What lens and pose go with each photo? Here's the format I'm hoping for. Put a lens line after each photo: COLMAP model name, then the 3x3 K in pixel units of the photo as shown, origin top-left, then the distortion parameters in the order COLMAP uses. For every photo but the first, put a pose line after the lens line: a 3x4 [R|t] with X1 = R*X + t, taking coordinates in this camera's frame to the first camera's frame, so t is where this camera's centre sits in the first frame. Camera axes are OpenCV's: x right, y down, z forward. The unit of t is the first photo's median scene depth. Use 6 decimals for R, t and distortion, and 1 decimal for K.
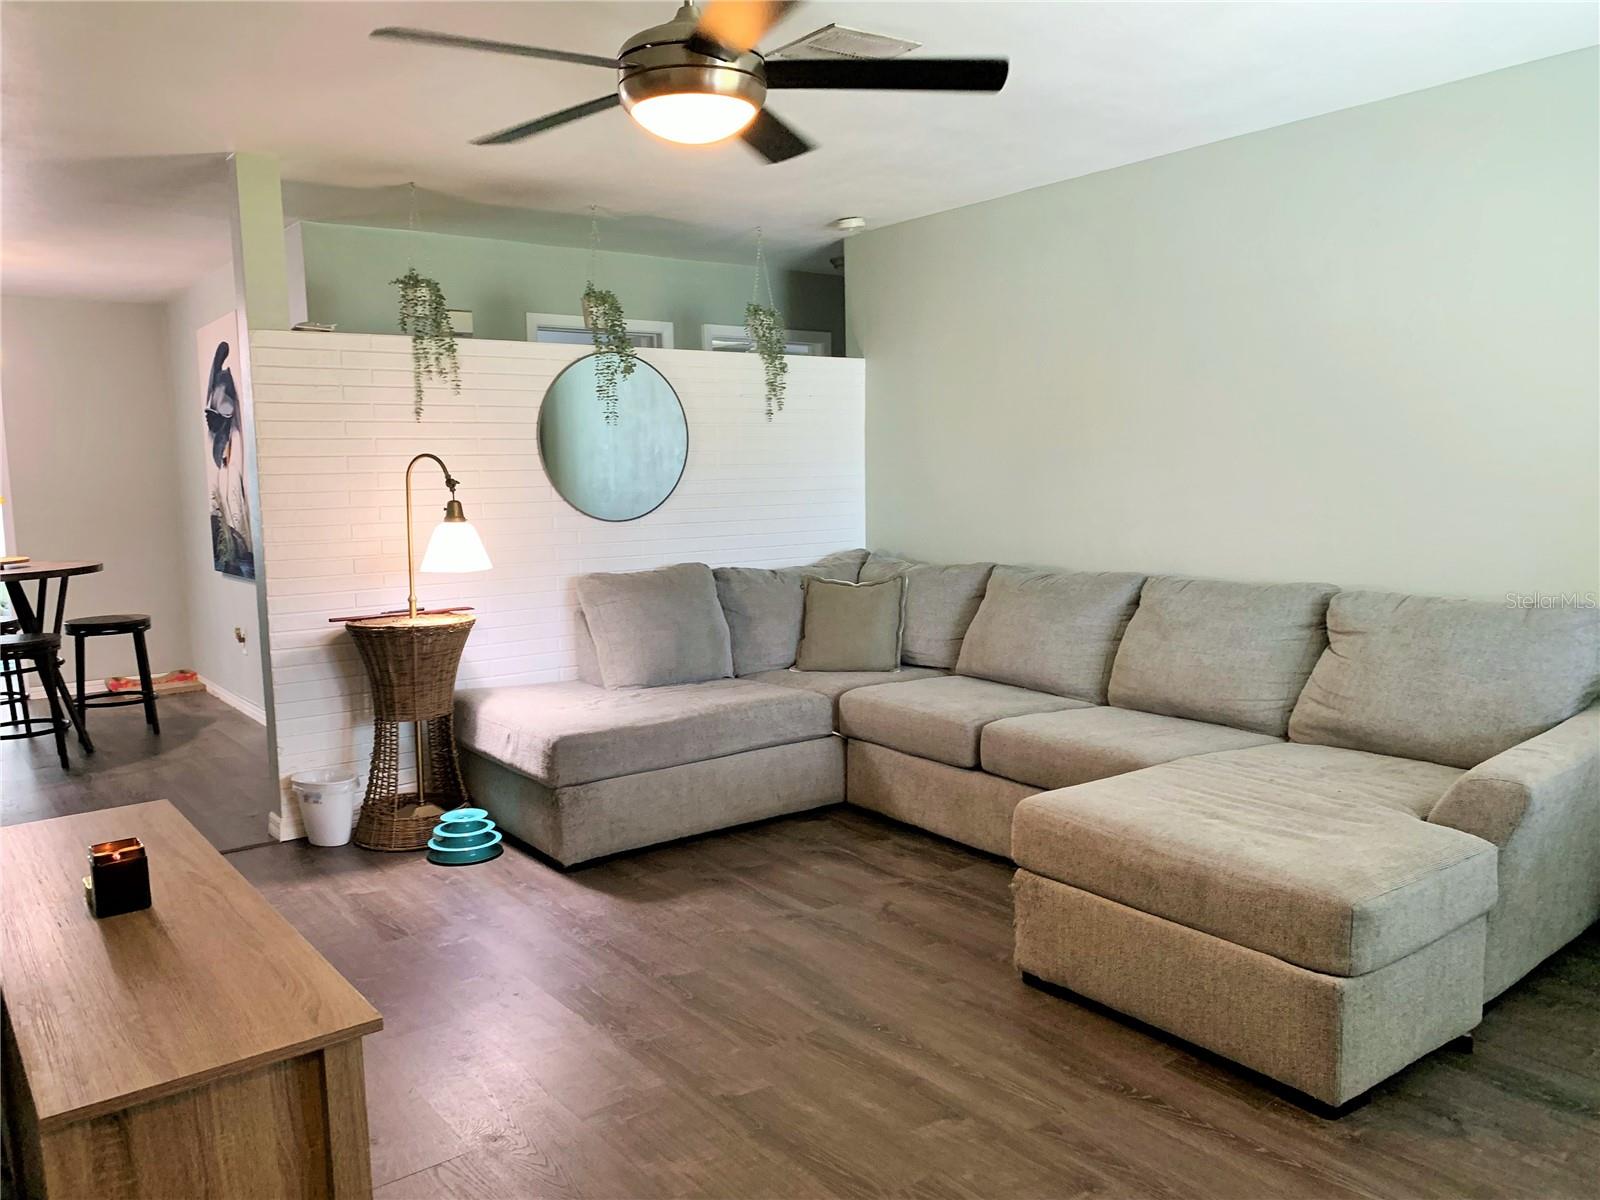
lens RADIAL K [[1205.0, 0, 805.2], [0, 1205.0, 573.0], [0, 0, 1]] dist [-0.000537, -0.008859]
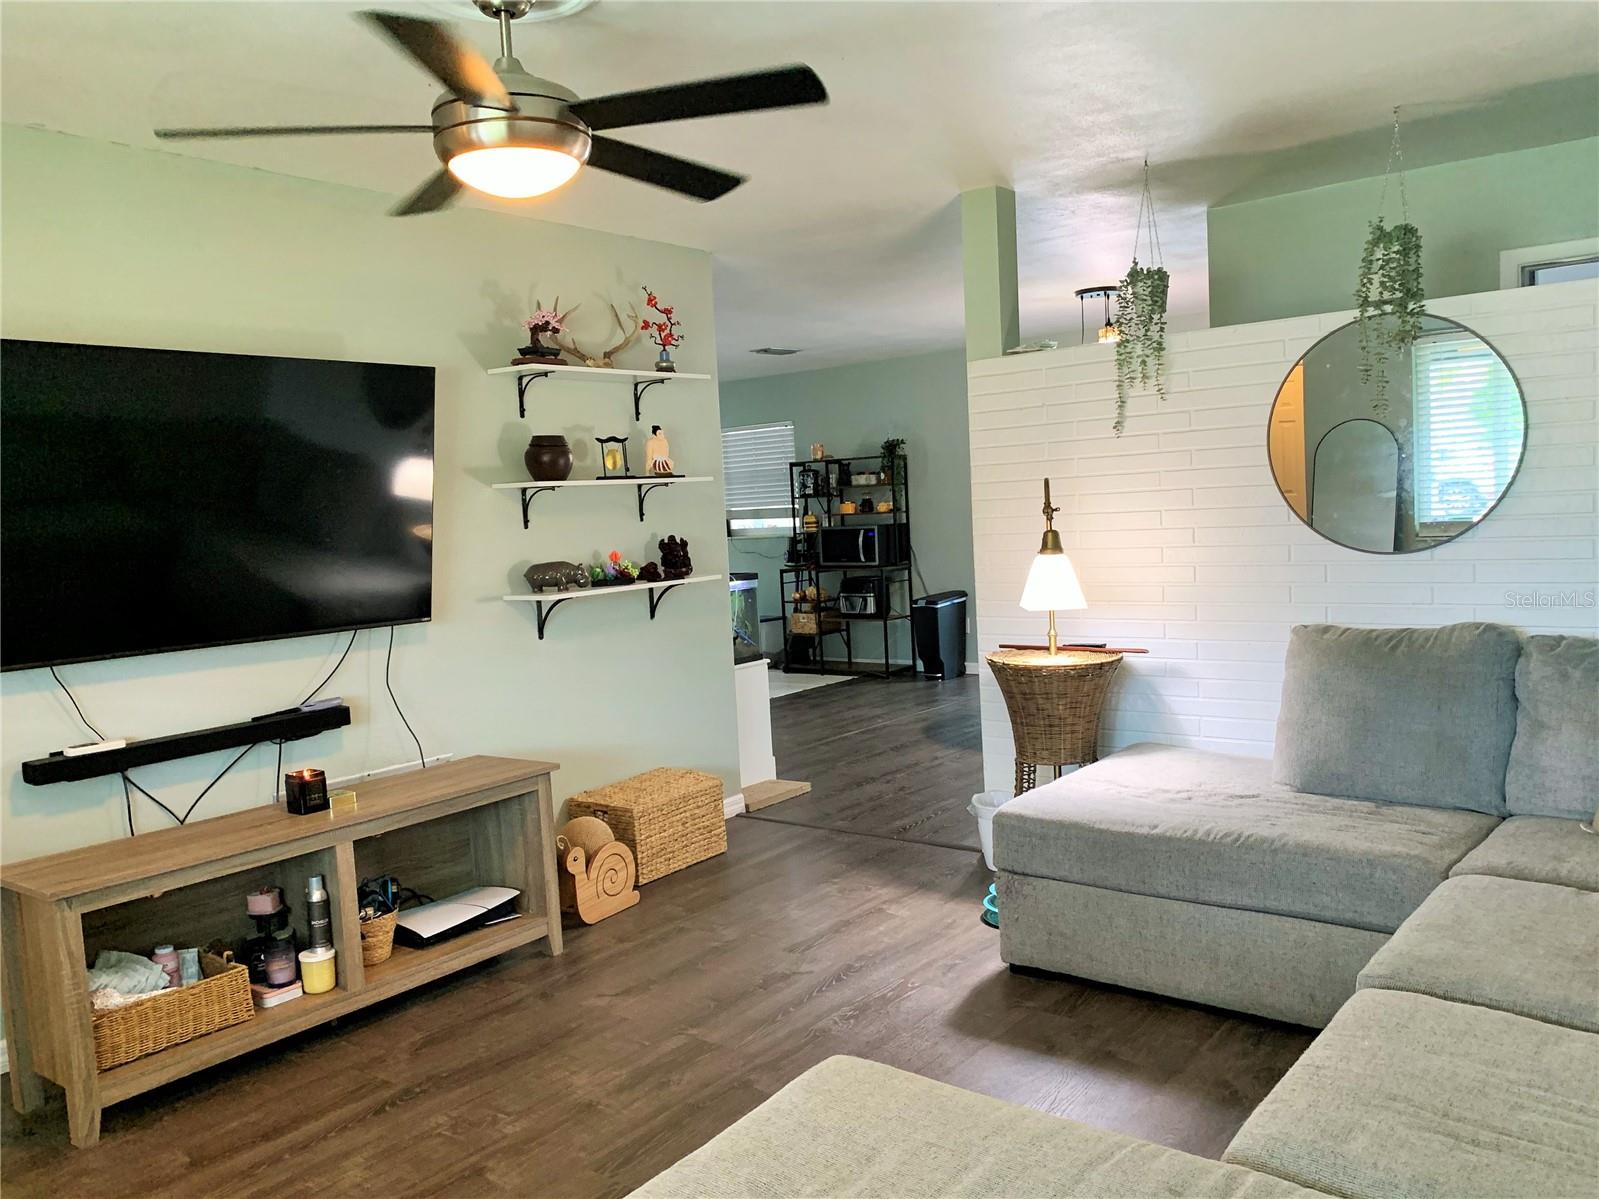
lens RADIAL K [[1253.2, 0, 799.5], [0, 1253.2, 599.5], [0, 0, 1]] dist [-0.015211, -0.000014]
pose [[0.232827, 0.082842, -0.968983, 0.582164], [-0.034797, 0.996437, 0.076828, -0.074941], [0.971895, 0.015830, 0.234880, 0.608466]]
